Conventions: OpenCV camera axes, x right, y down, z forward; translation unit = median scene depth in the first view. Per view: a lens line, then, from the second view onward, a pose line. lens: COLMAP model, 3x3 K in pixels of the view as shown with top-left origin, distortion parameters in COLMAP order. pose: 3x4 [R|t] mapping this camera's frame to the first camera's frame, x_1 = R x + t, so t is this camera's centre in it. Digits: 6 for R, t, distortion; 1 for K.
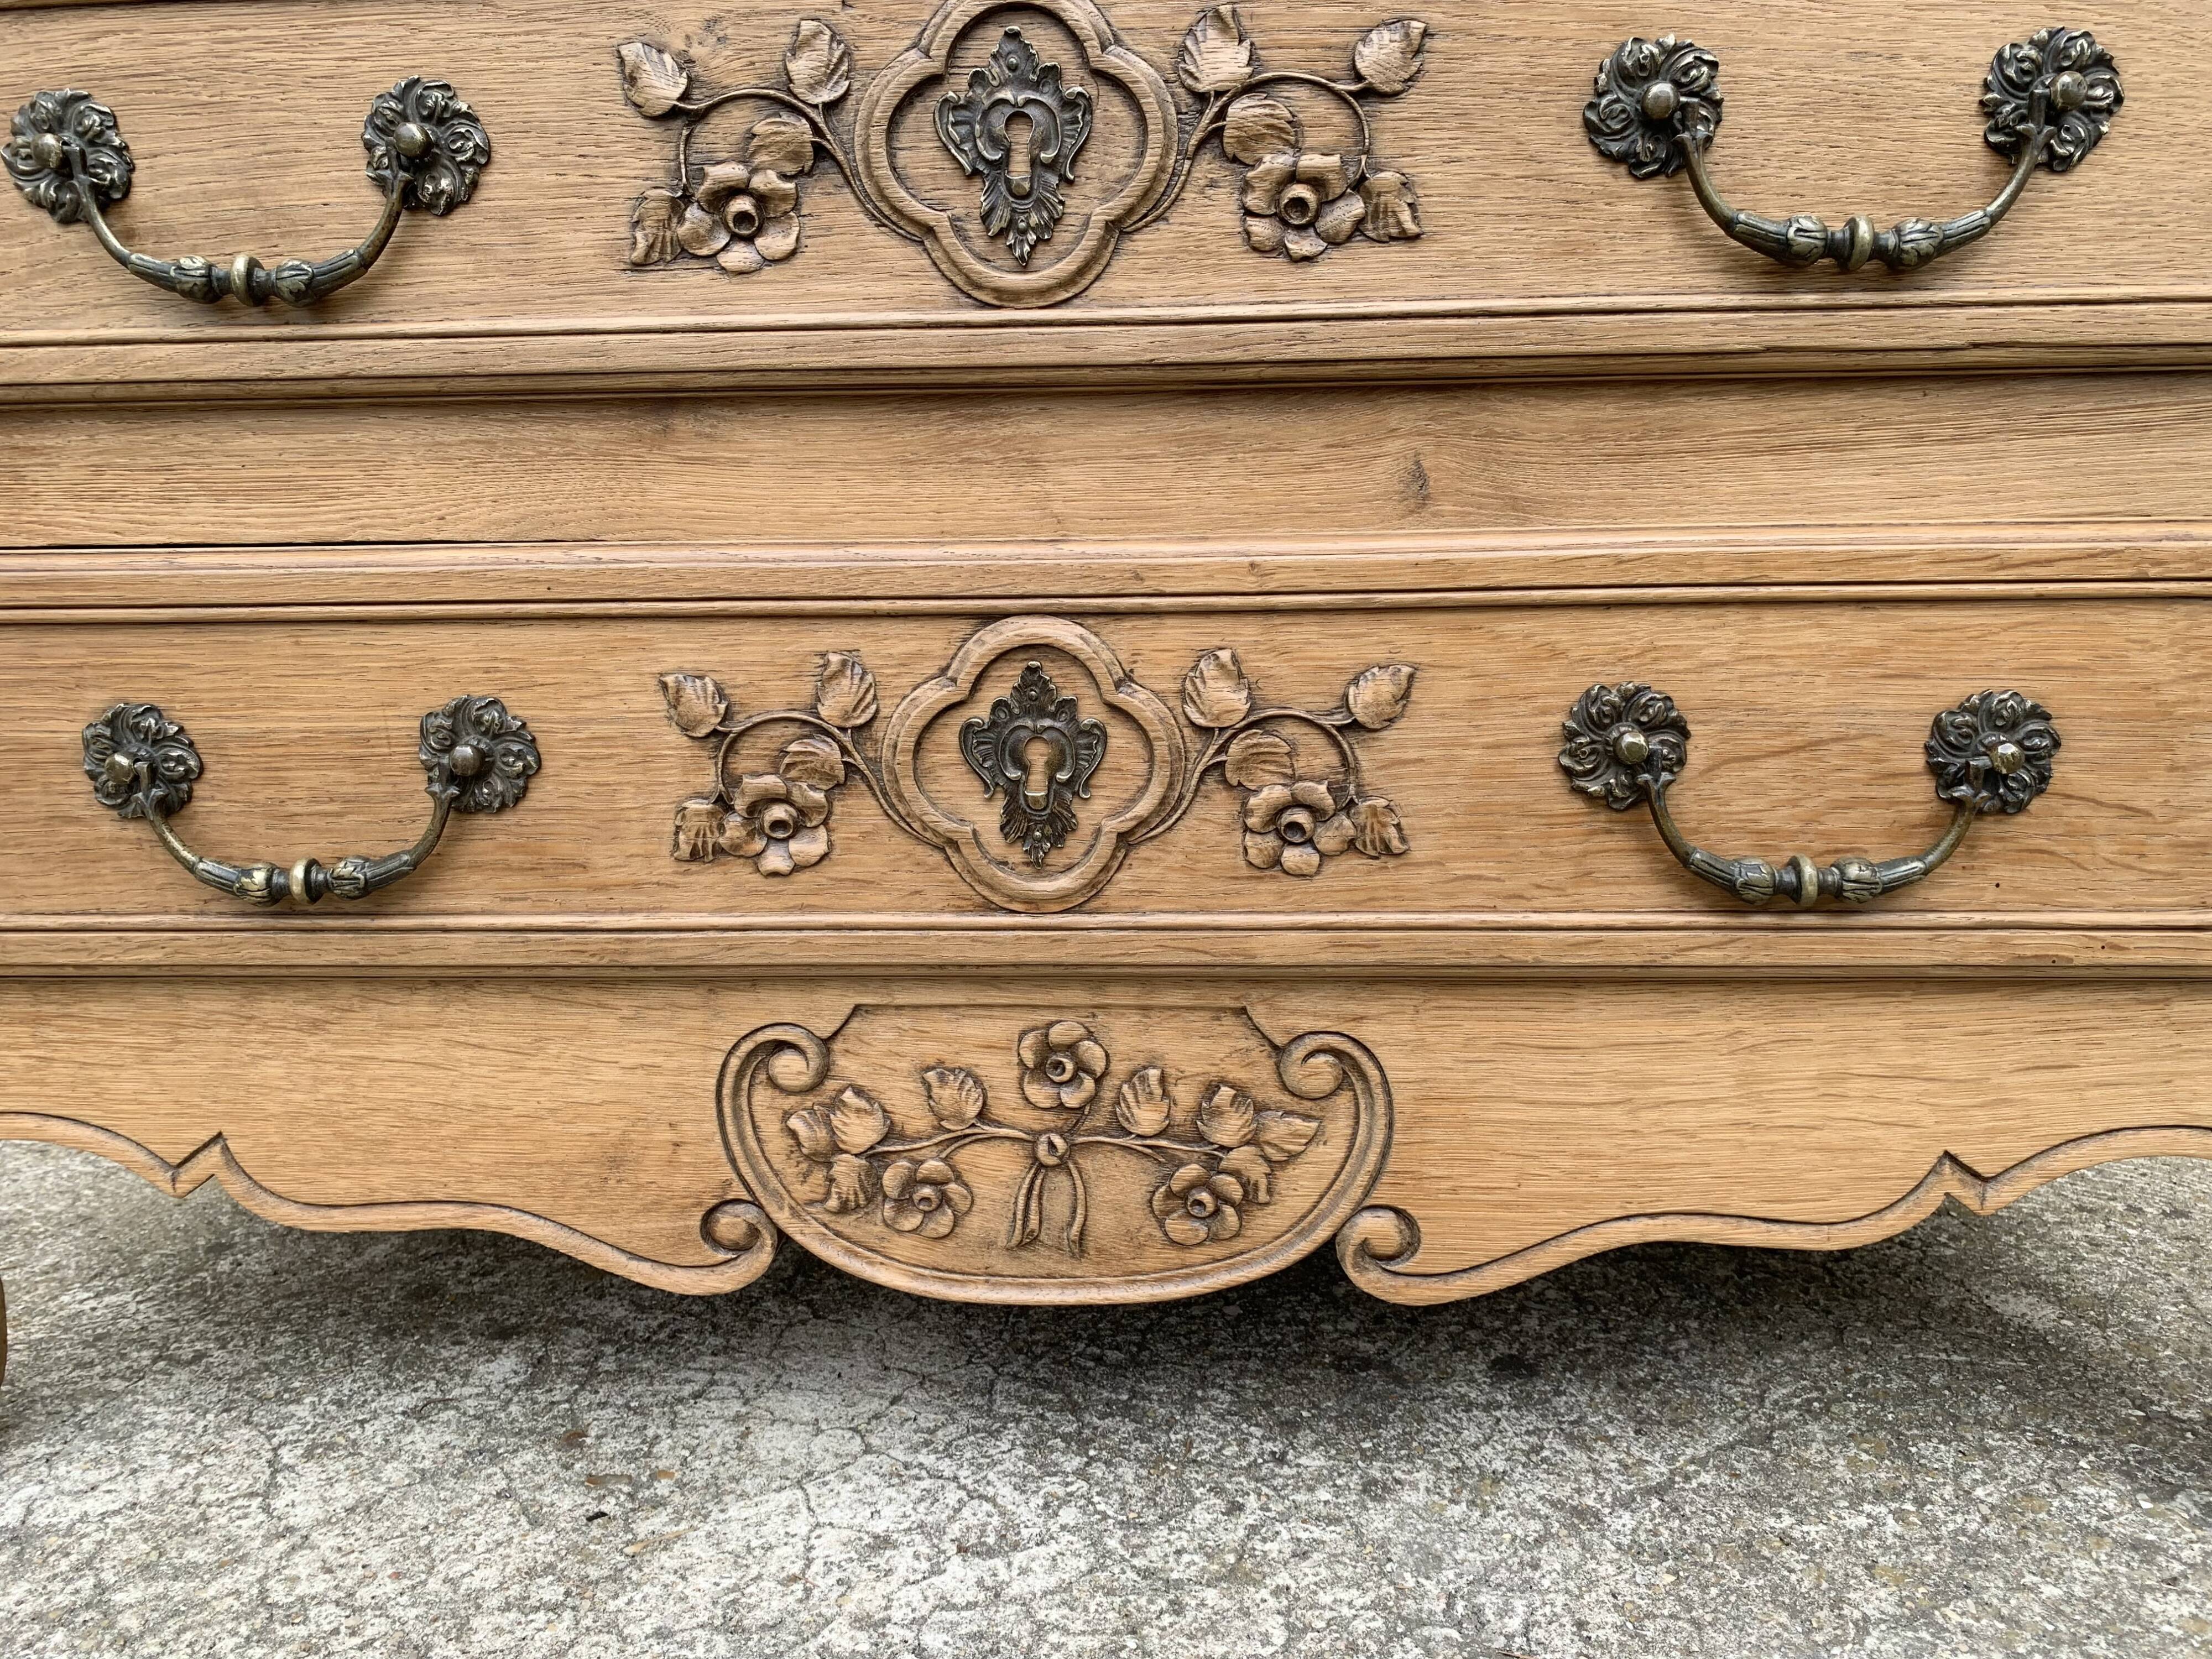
lens RADIAL K [[1754.0, 0, 1100.6], [0, 1754.0, 811.5], [0, 0, 1]] dist [0.045524, -0.057266]
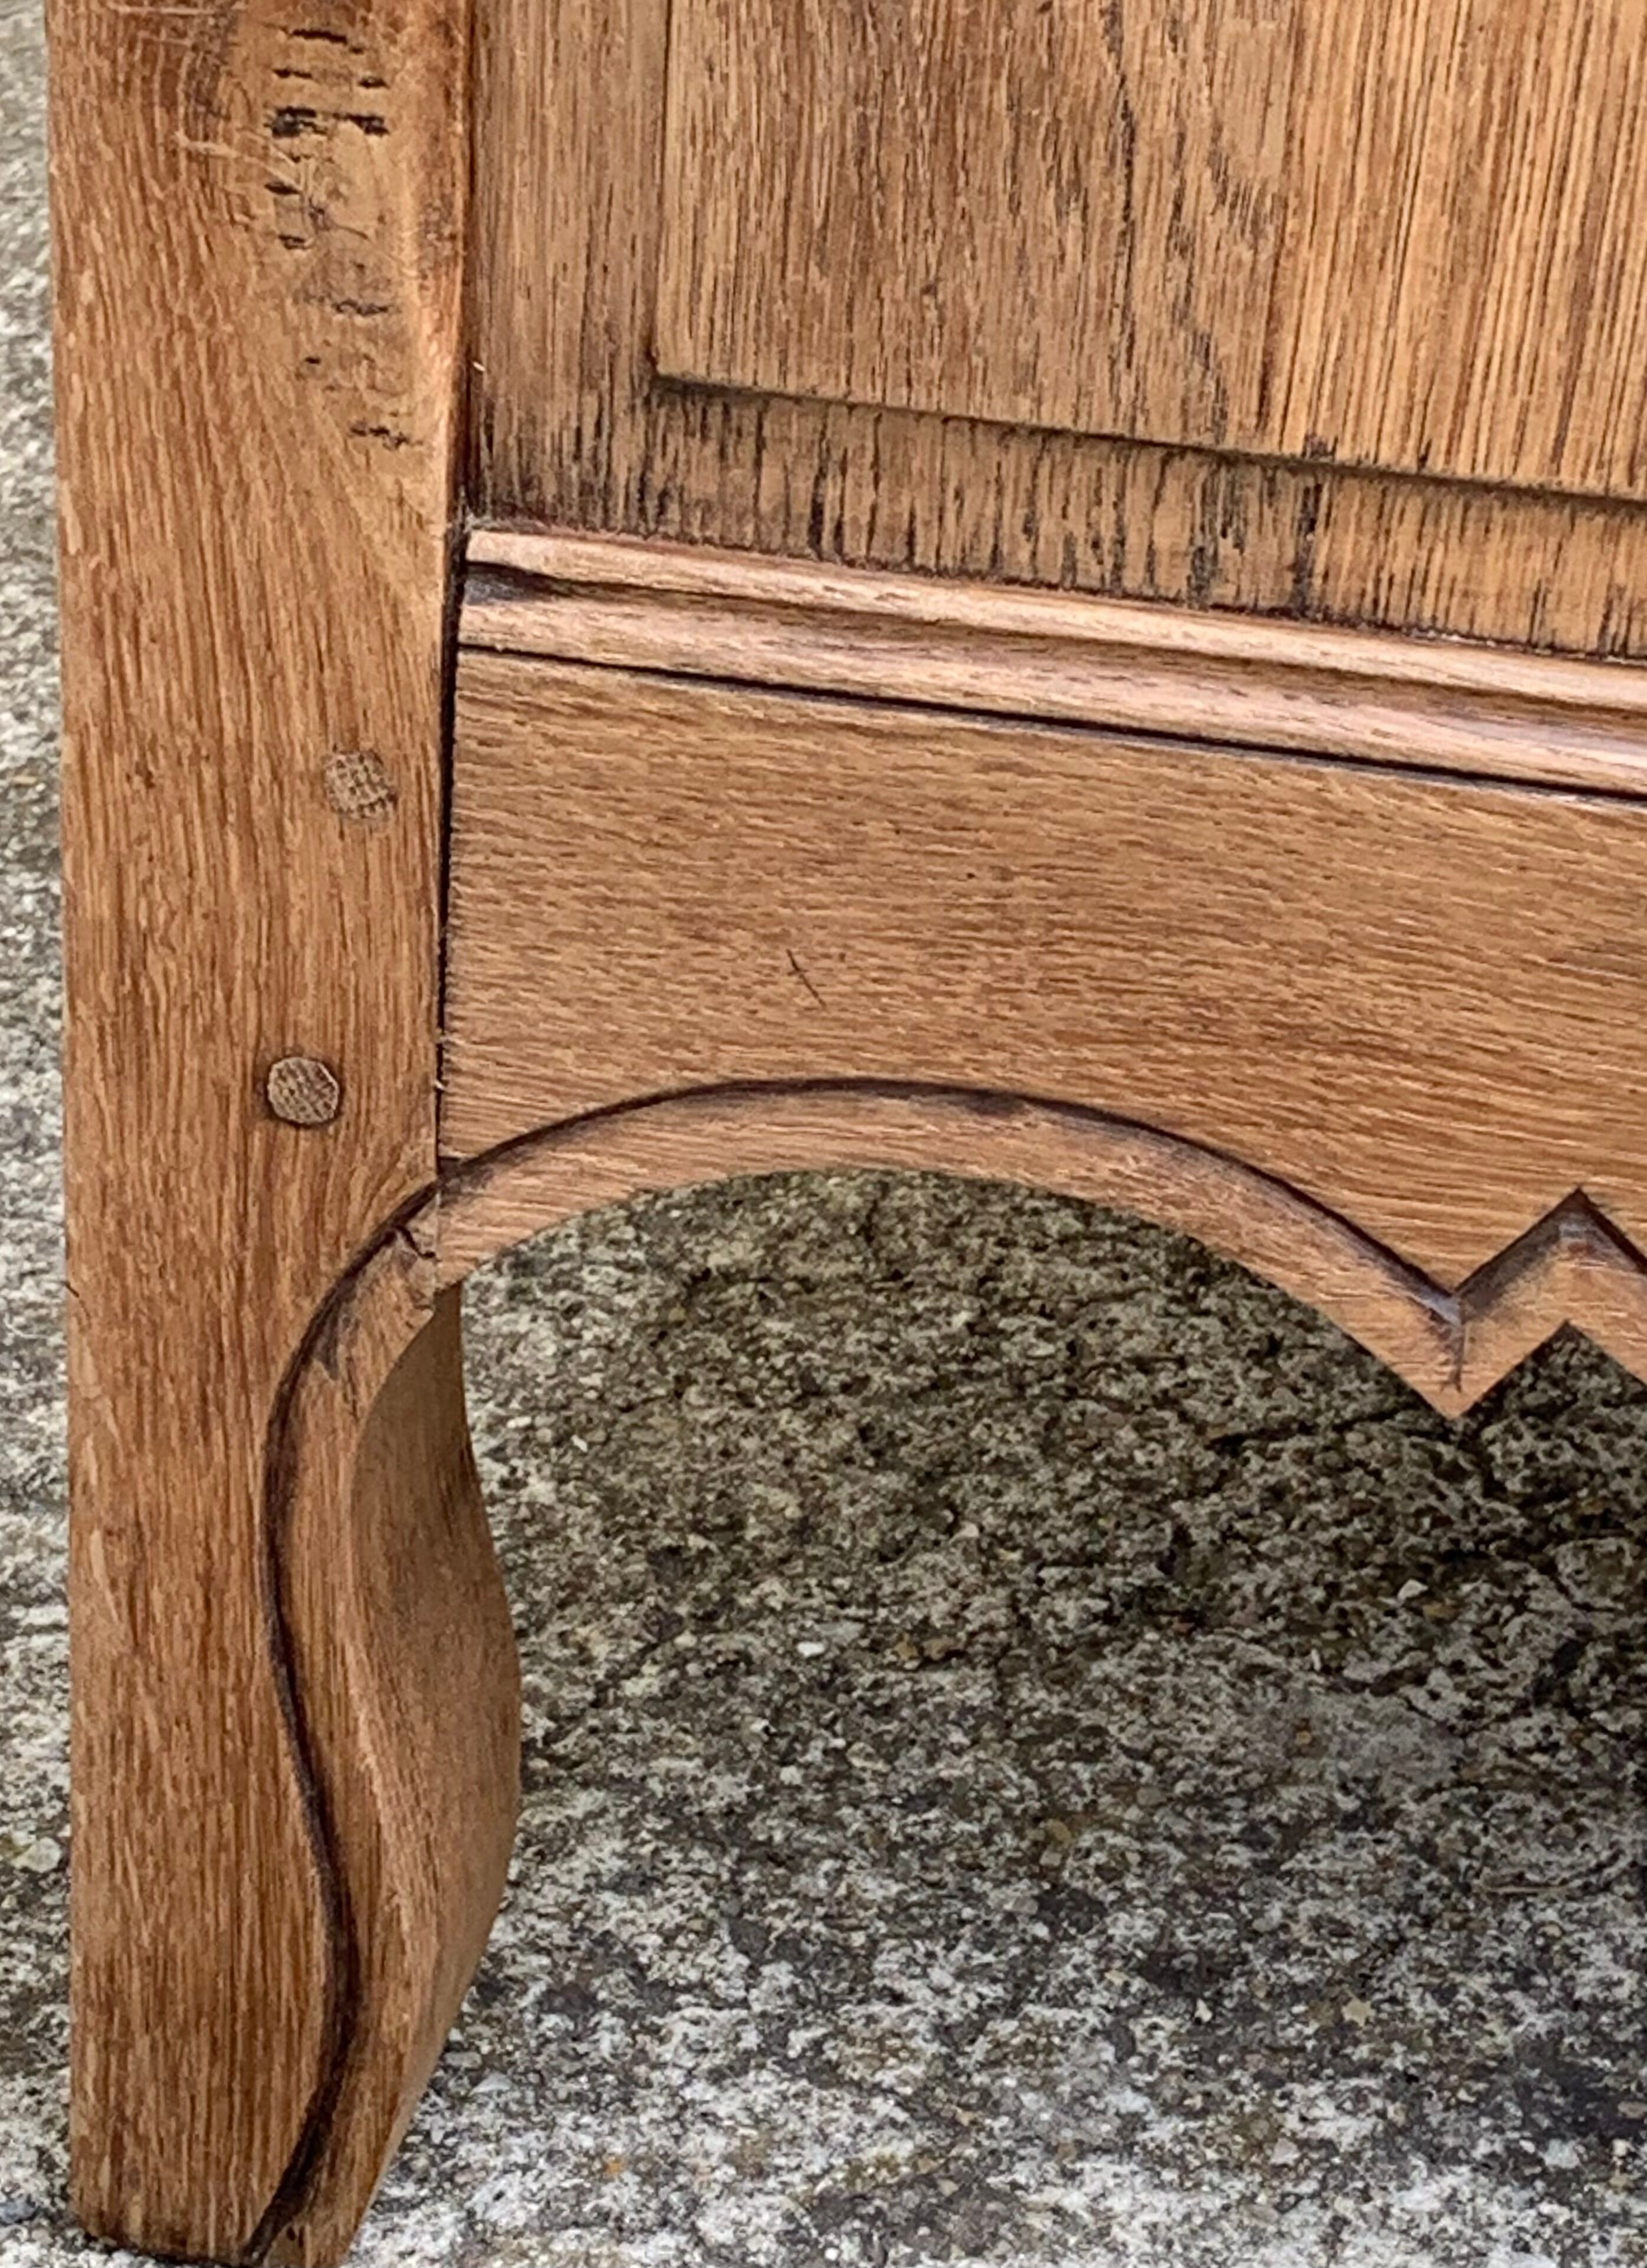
lens RADIAL K [[6440.8, 0, 826.1], [0, 6440.8, 1117.4], [0, 0, 1]] dist [0.296365, 0.000000]
pose [[0.699381, -0.265089, 0.663772, -1.659926], [0.085695, 0.953080, 0.290336, -0.061158], [-0.709593, -0.146173, 0.689283, -0.136860]]
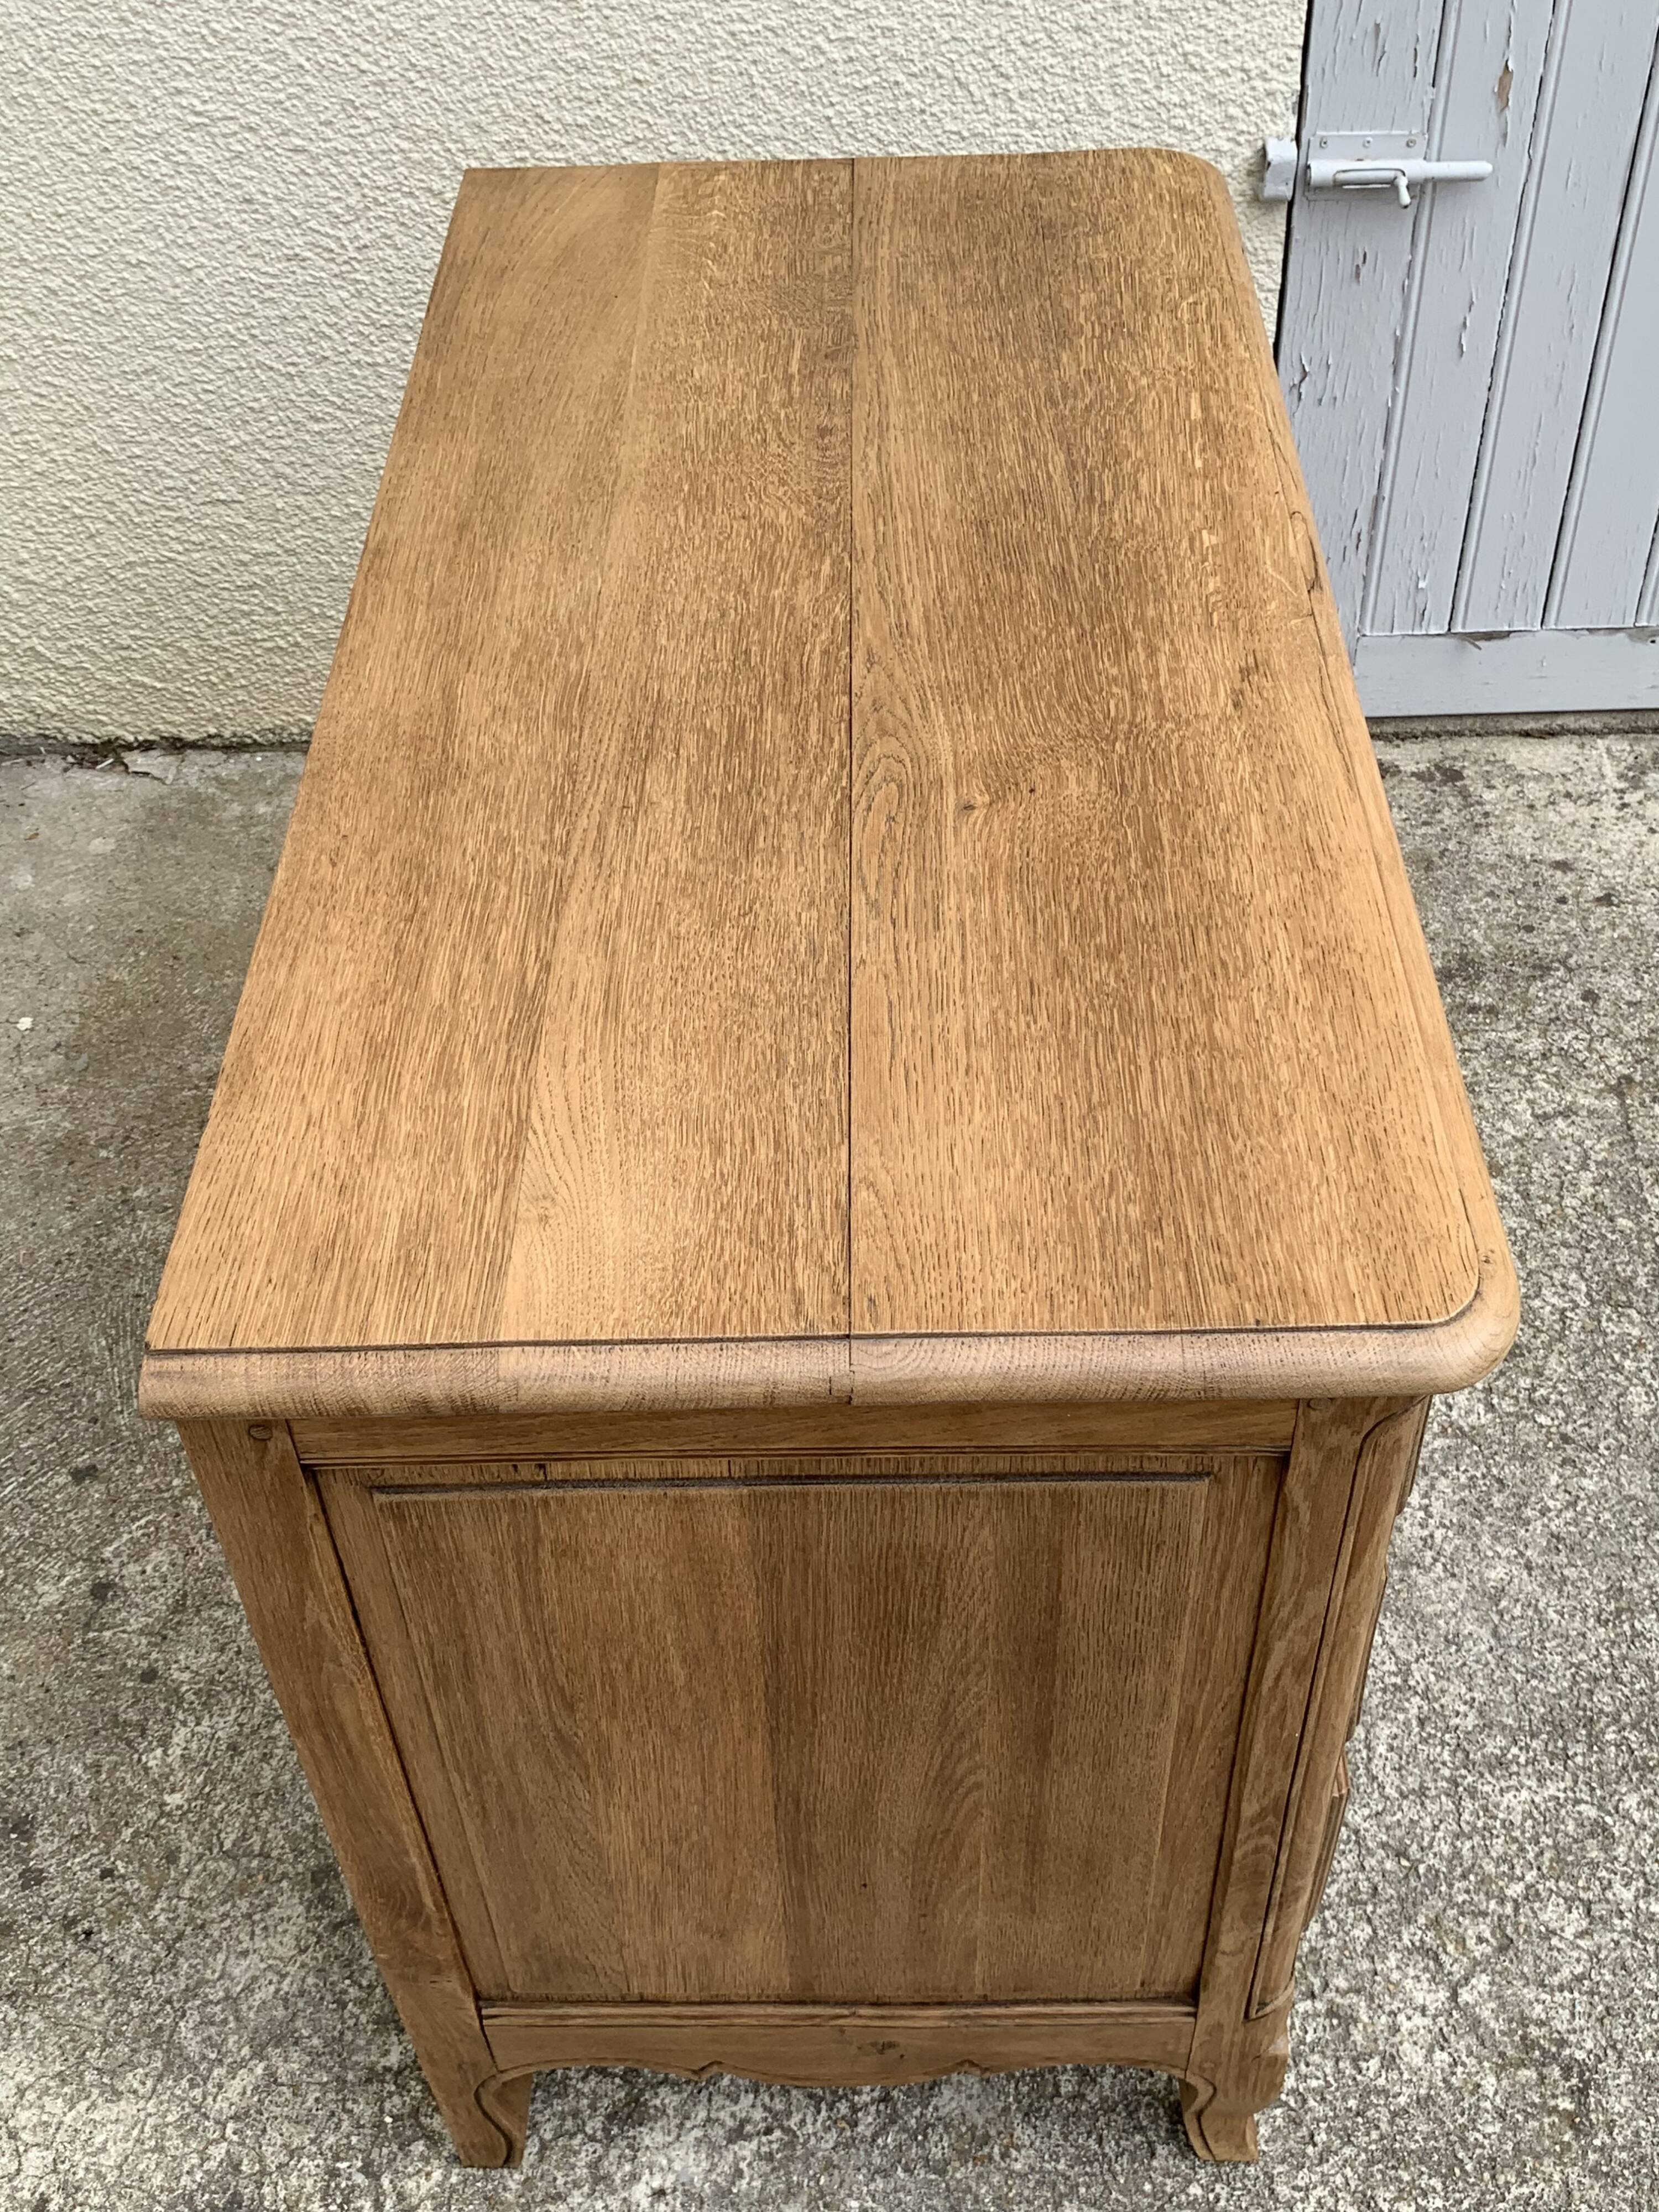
lens RADIAL K [[2343.3, 0, 826.2], [0, 2343.3, 1071.5], [0, 0, 1]] dist [0.004978, 0.000000]
pose [[0.565778, -0.581907, 0.584191, -1.499440], [0.197689, 0.783555, 0.589034, -1.661308], [-0.800509, -0.217774, 0.558355, -0.541430]]
